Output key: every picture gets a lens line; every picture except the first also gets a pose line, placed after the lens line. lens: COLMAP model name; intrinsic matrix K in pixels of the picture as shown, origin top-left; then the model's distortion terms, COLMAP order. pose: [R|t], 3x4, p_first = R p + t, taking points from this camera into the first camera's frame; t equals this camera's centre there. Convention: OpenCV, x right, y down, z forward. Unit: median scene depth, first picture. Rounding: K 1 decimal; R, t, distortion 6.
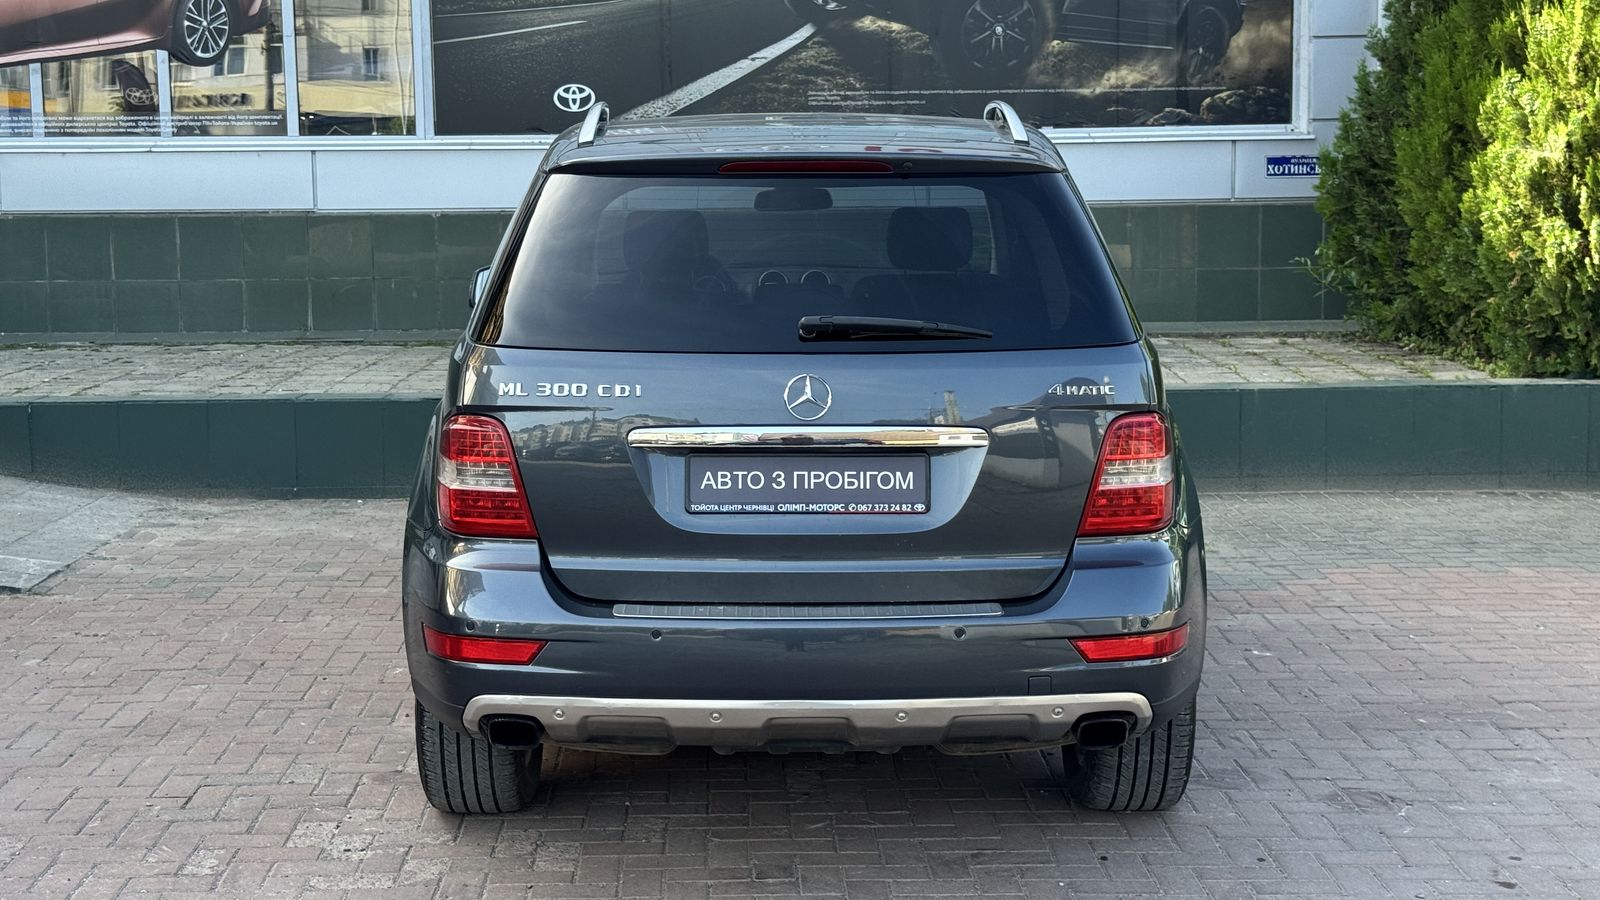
lens RADIAL K [[2350.0, 0, 792.2], [0, 2350.0, 405.0], [0, 0, 1]] dist [0.185108, -0.384373]
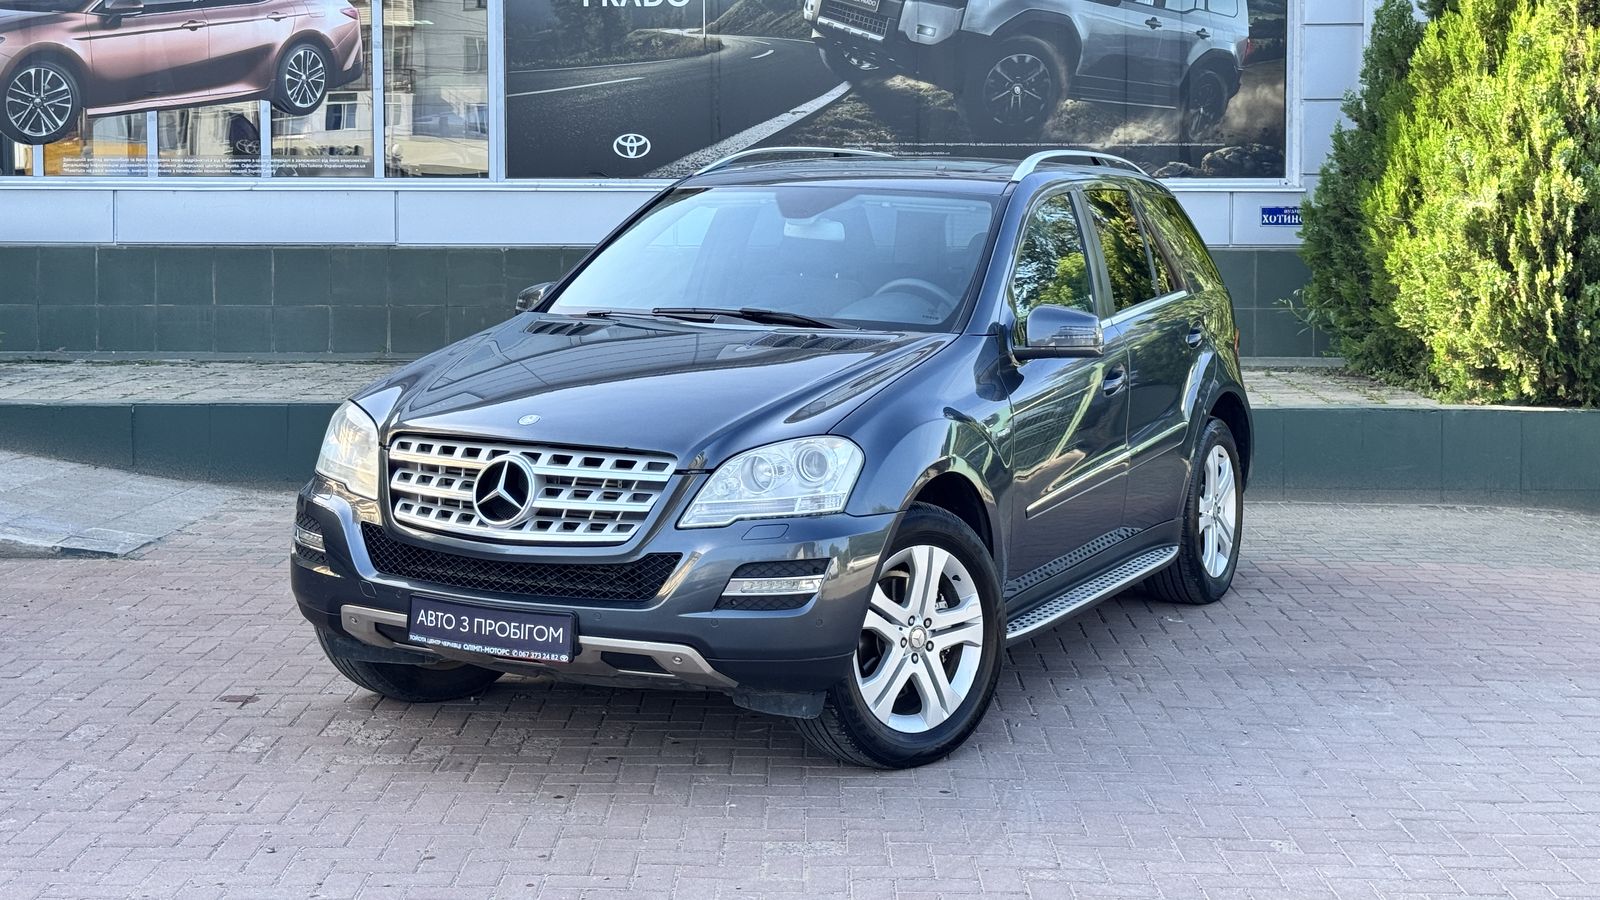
lens RADIAL K [[2337.9, 0, 806.5], [0, 2337.9, 302.4], [0, 0, 1]] dist [0.167276, -0.270013]
pose [[0.999210, 0.014399, -0.037036, 0.038722], [-0.016906, 0.997523, -0.068282, 0.020602], [0.035961, 0.068854, 0.996978, -0.107072]]
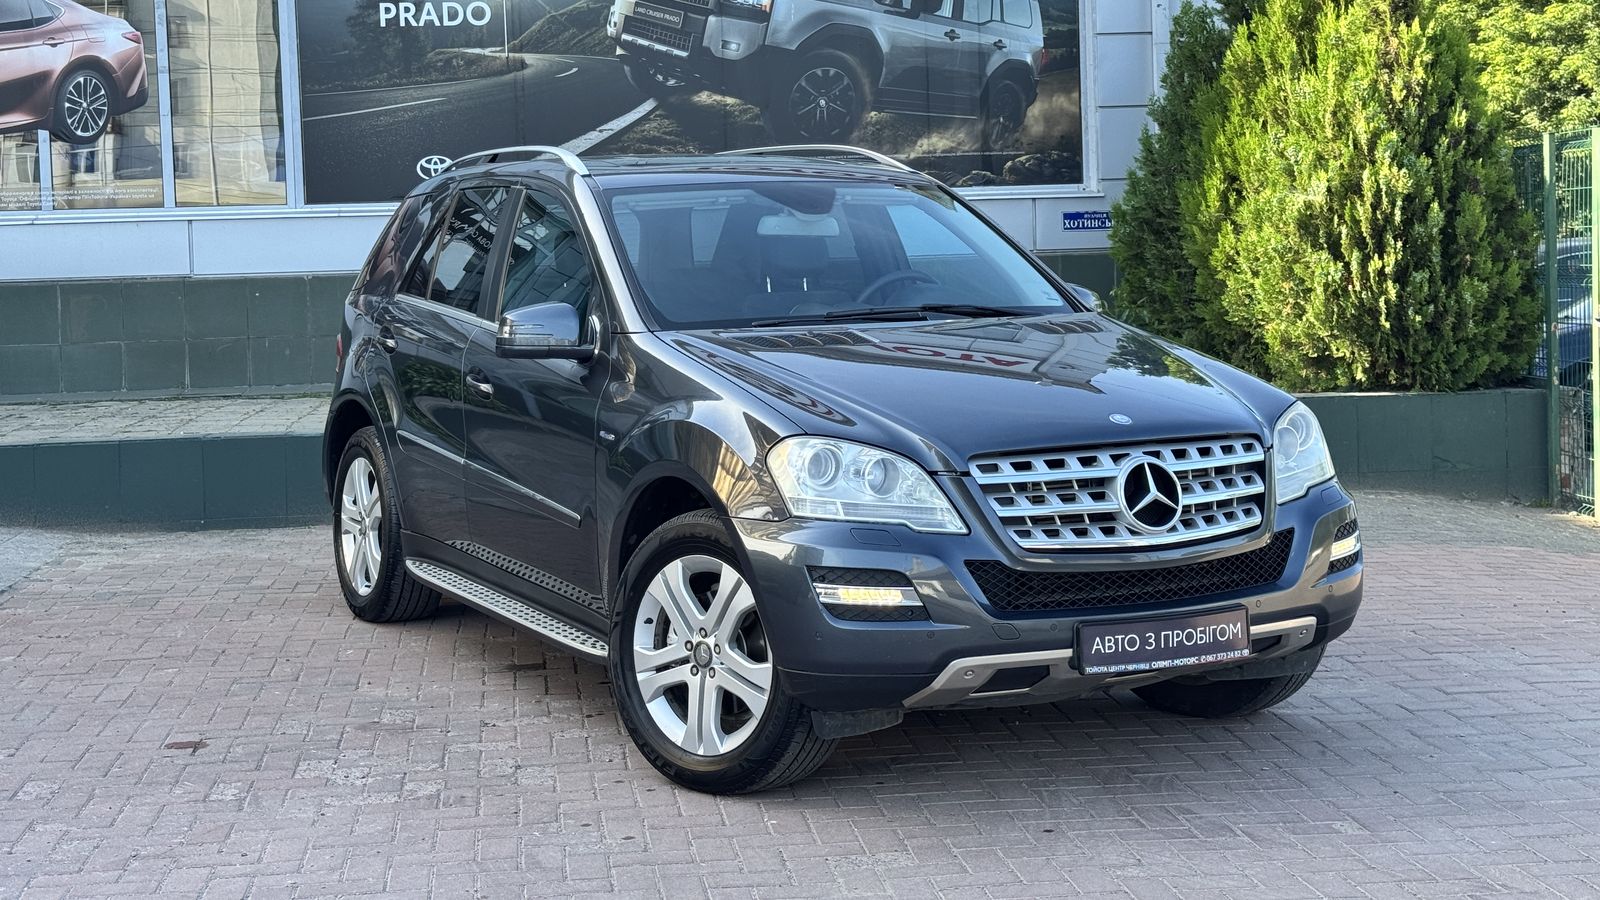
lens RADIAL K [[2279.9, 0, 804.1], [0, 2279.9, 311.0], [0, 0, 1]] dist [0.176883, -0.345133]
pose [[0.994891, -0.020373, 0.098883, -0.036392], [0.028066, 0.996632, -0.077049, 0.026554], [-0.096980, 0.079430, 0.992112, -0.070332]]
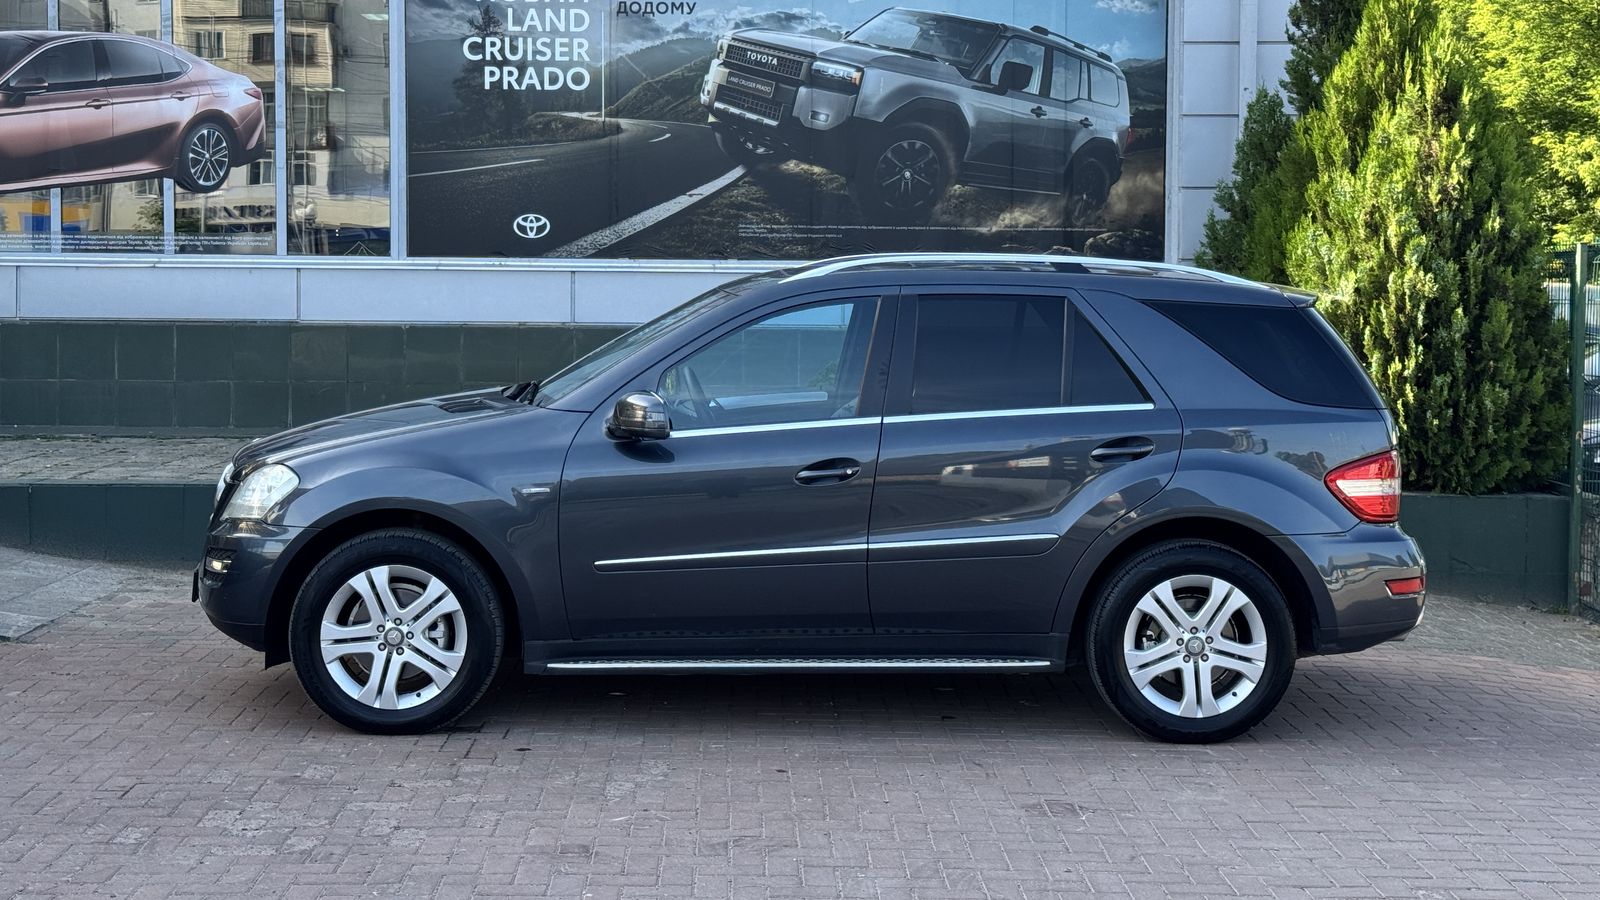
lens RADIAL K [[2317.0, 0, 808.6], [0, 2317.0, 360.5], [0, 0, 1]] dist [0.174421, -0.326392]
pose [[0.999797, 0.019993, -0.002403, 0.055145], [-0.020109, 0.997589, -0.066421, 0.006861], [0.001069, 0.066456, 0.997789, -0.133249]]
